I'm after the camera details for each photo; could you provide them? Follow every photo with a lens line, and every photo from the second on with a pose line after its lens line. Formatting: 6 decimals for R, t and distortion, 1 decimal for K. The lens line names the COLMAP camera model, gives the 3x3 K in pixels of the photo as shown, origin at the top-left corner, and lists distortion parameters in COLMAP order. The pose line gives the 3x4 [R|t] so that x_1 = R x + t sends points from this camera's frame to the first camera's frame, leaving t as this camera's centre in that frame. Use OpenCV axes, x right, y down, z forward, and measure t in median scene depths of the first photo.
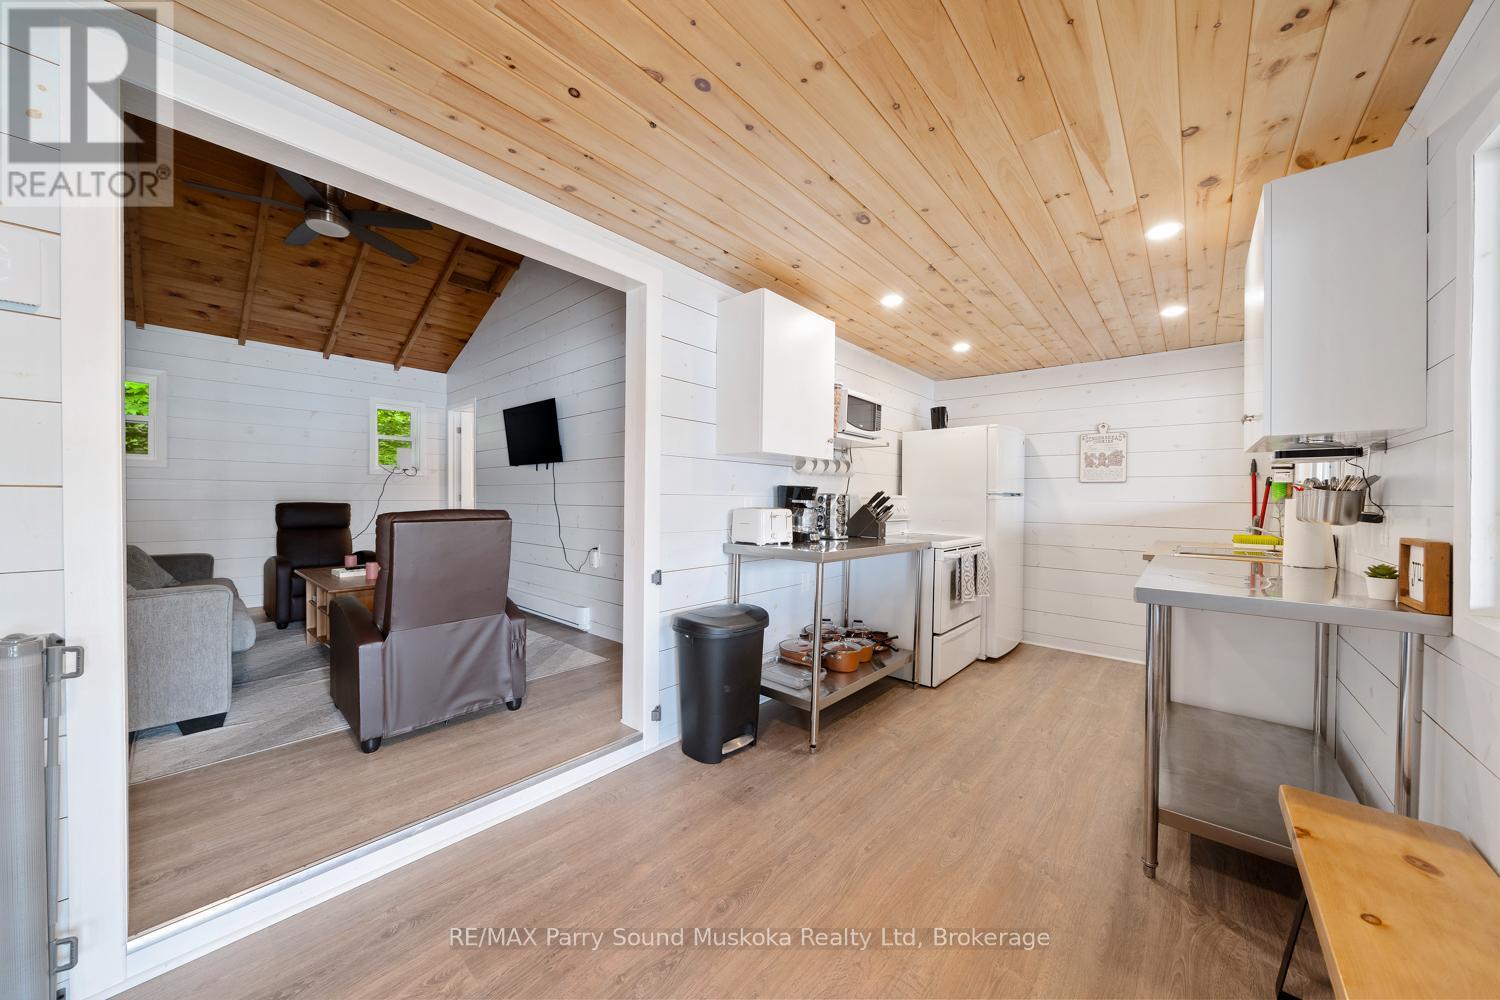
lens RADIAL K [[515.7, 0, 750.0], [0, 515.7, 500.0], [0, 0, 1]] dist [-0.000028, -0.000001]
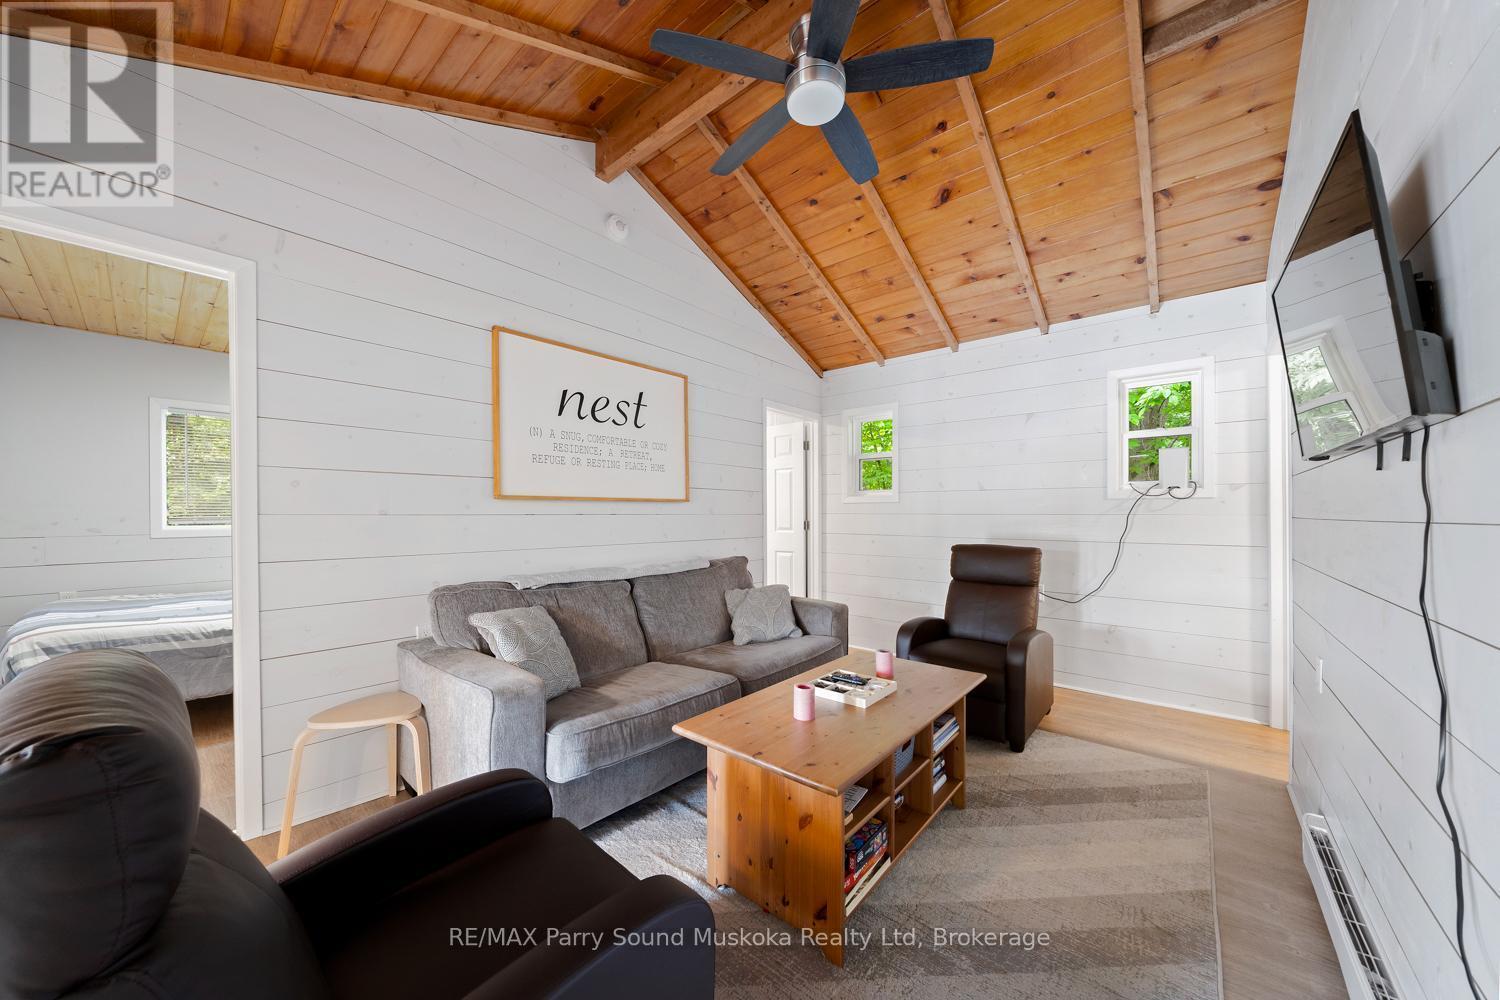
lens RADIAL K [[533.7, 0, 729.0], [0, 533.7, 520.9], [0, 0, 1]] dist [-0.000408, -0.000133]
pose [[0.015969, 0.001147, -0.999872, -0.117046], [-0.008585, 0.999963, 0.001010, -0.021712], [0.999836, 0.008568, 0.015978, 0.558763]]
